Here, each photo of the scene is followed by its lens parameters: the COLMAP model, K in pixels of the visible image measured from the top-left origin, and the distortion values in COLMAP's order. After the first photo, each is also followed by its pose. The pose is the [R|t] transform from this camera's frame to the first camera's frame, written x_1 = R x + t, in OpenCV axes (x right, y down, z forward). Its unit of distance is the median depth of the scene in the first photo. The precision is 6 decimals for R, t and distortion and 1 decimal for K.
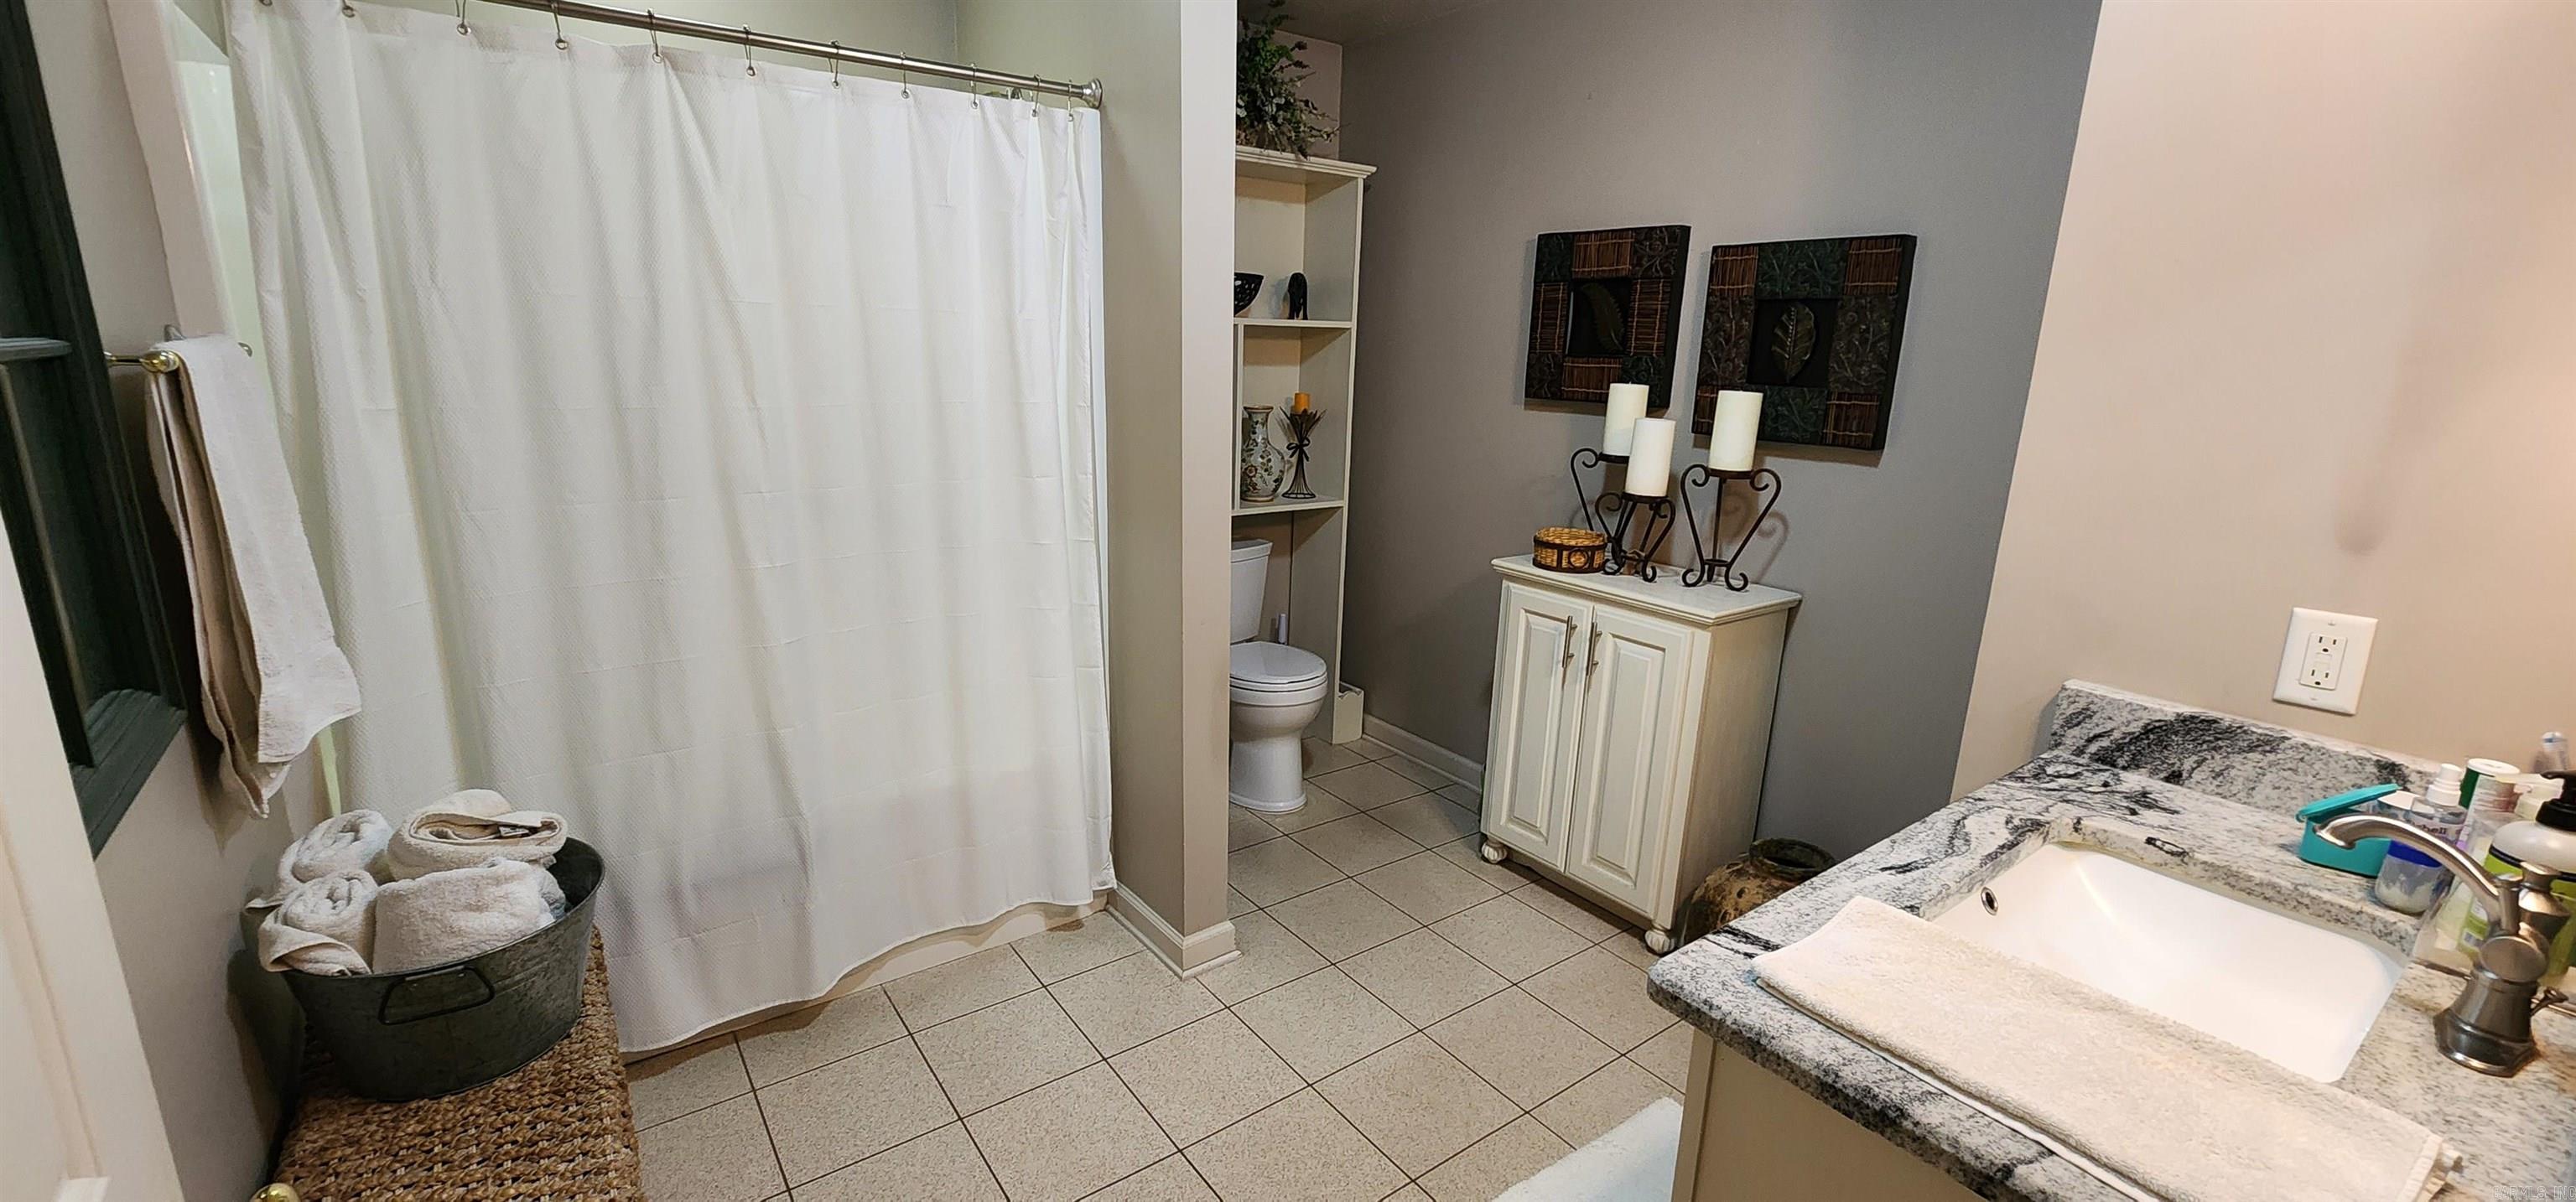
lens RADIAL K [[1056.3, 0, 1291.7], [0, 1056.3, 595.8], [0, 0, 1]] dist [-0.000585, 0.000353]
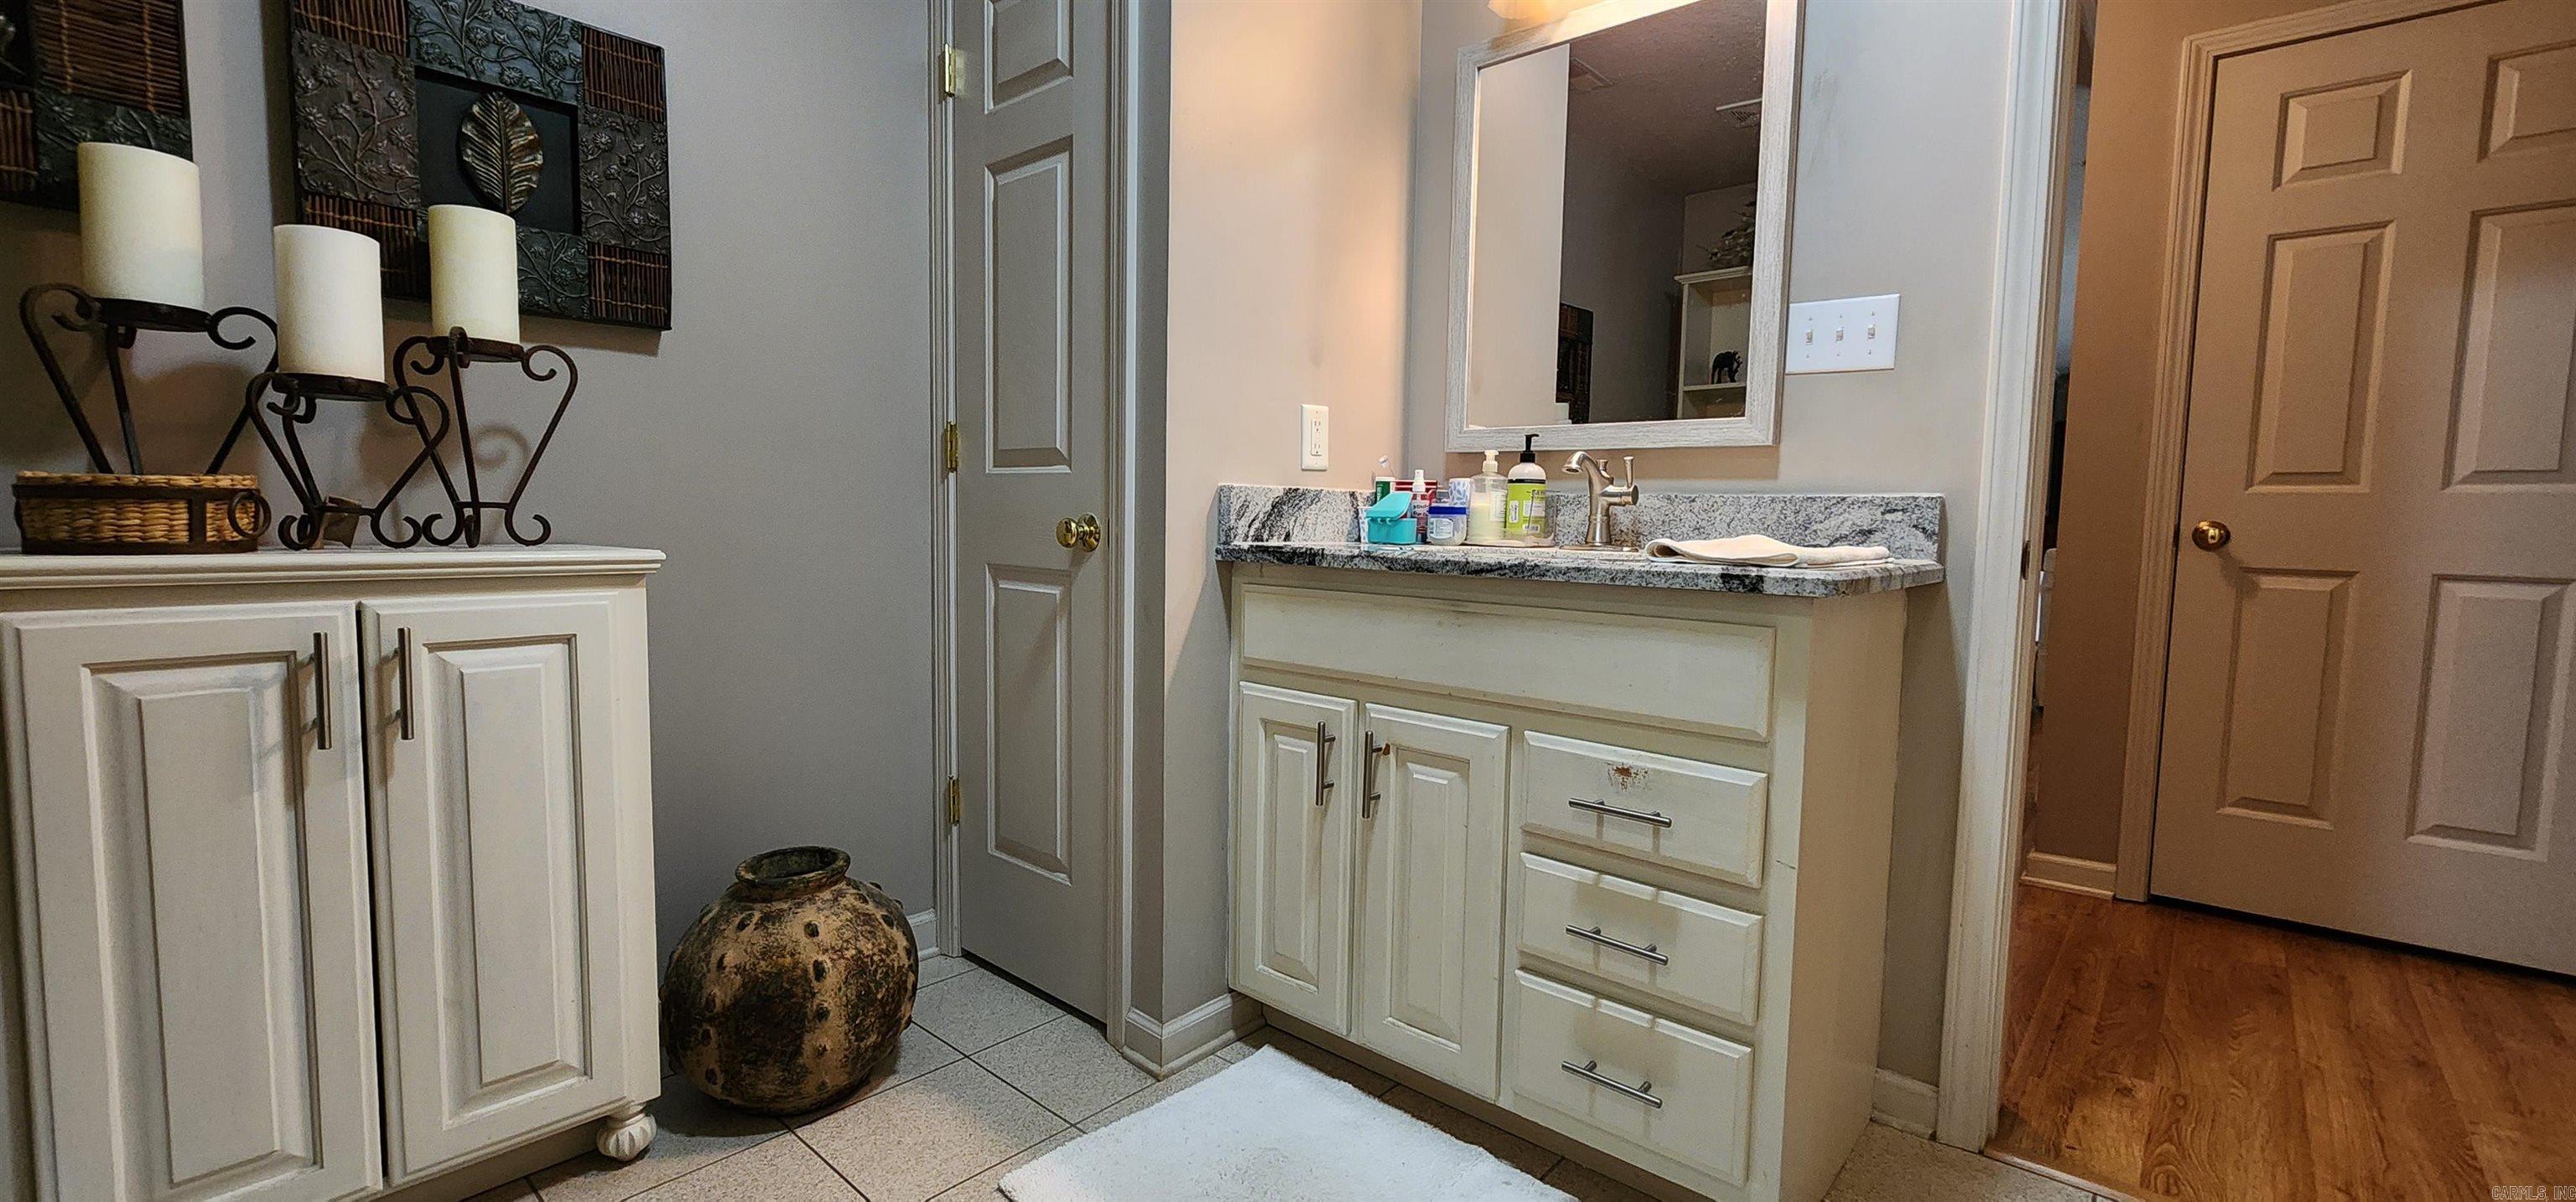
lens RADIAL K [[1056.3, 0, 1291.7], [0, 1056.3, 595.8], [0, 0, 1]] dist [-0.000585, 0.000353]
pose [[-0.209051, -0.109522, 0.971752, -0.282635], [0.205931, 0.966495, 0.153231, 0.021422], [-0.955976, 0.232147, -0.179493, 0.712064]]
